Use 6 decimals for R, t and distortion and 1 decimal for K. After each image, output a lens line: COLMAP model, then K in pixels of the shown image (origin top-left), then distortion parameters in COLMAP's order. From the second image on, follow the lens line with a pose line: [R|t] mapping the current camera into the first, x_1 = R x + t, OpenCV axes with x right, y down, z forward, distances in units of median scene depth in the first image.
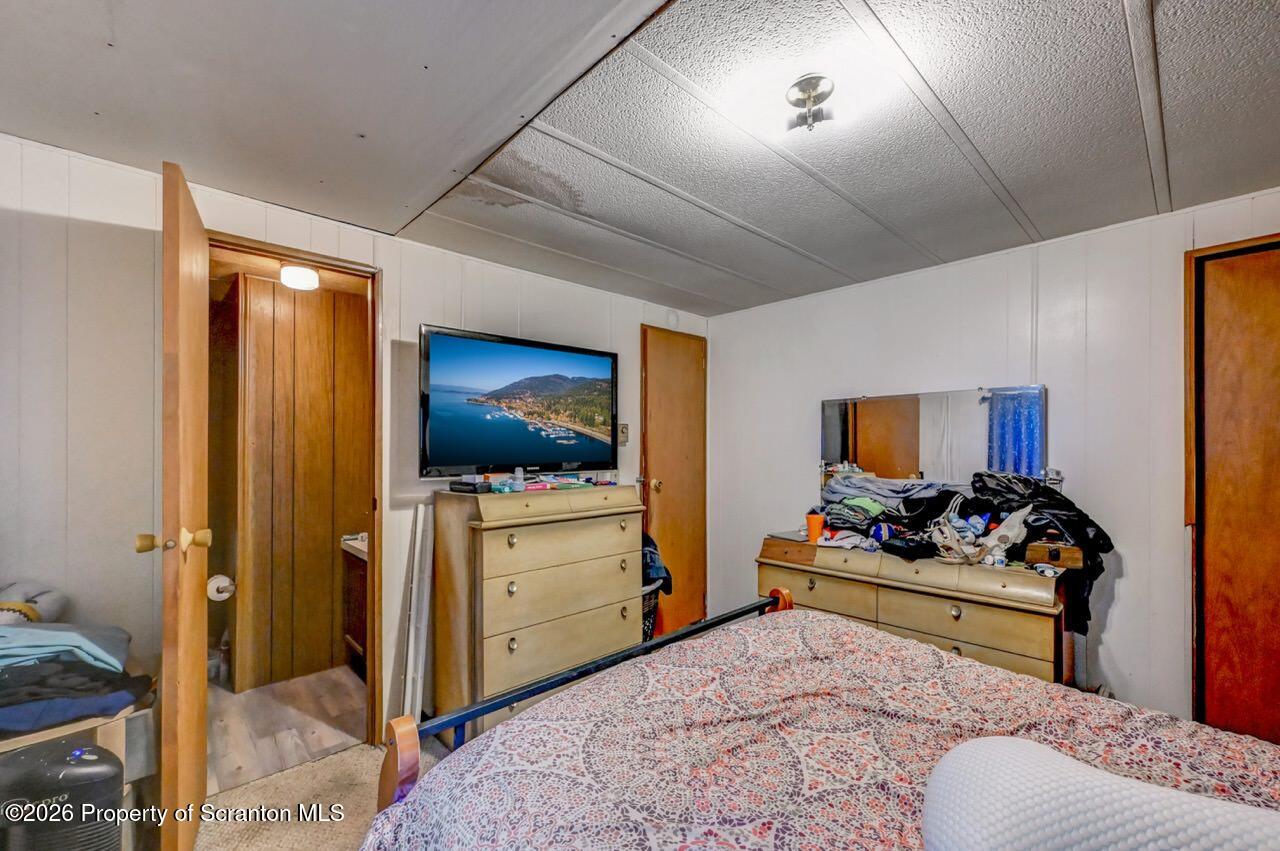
lens RADIAL K [[521.6, 0, 643.7], [0, 521.6, 443.3], [0, 0, 1]] dist [-0.000814, 0.000047]
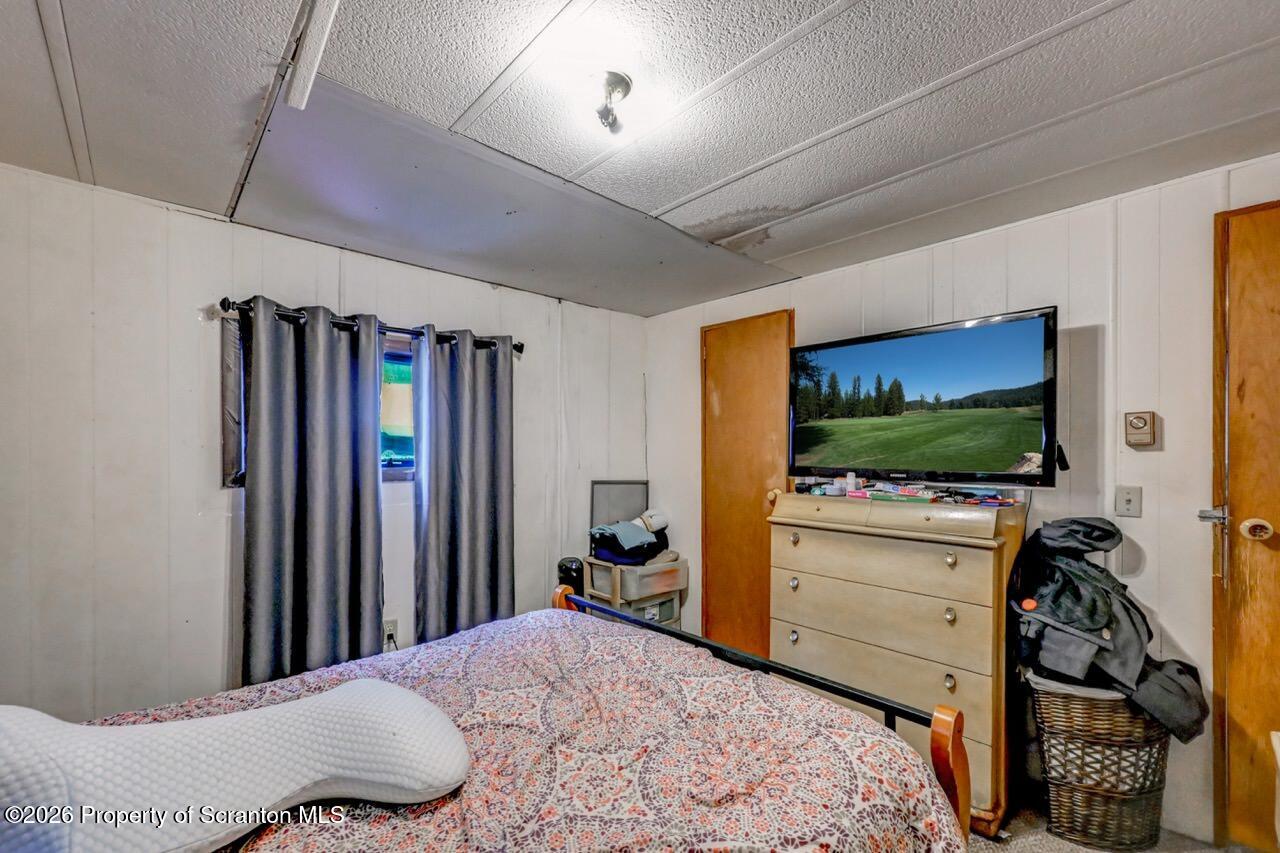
lens RADIAL K [[533.9, 0, 636.0], [0, 533.9, 447.8], [0, 0, 1]] dist [-0.000471, -0.000004]
pose [[-0.014003, 0.000075, -0.999902, 1.054592], [0.004120, 0.999992, 0.000017, -0.001870], [0.999893, -0.004119, -0.014004, 0.858451]]
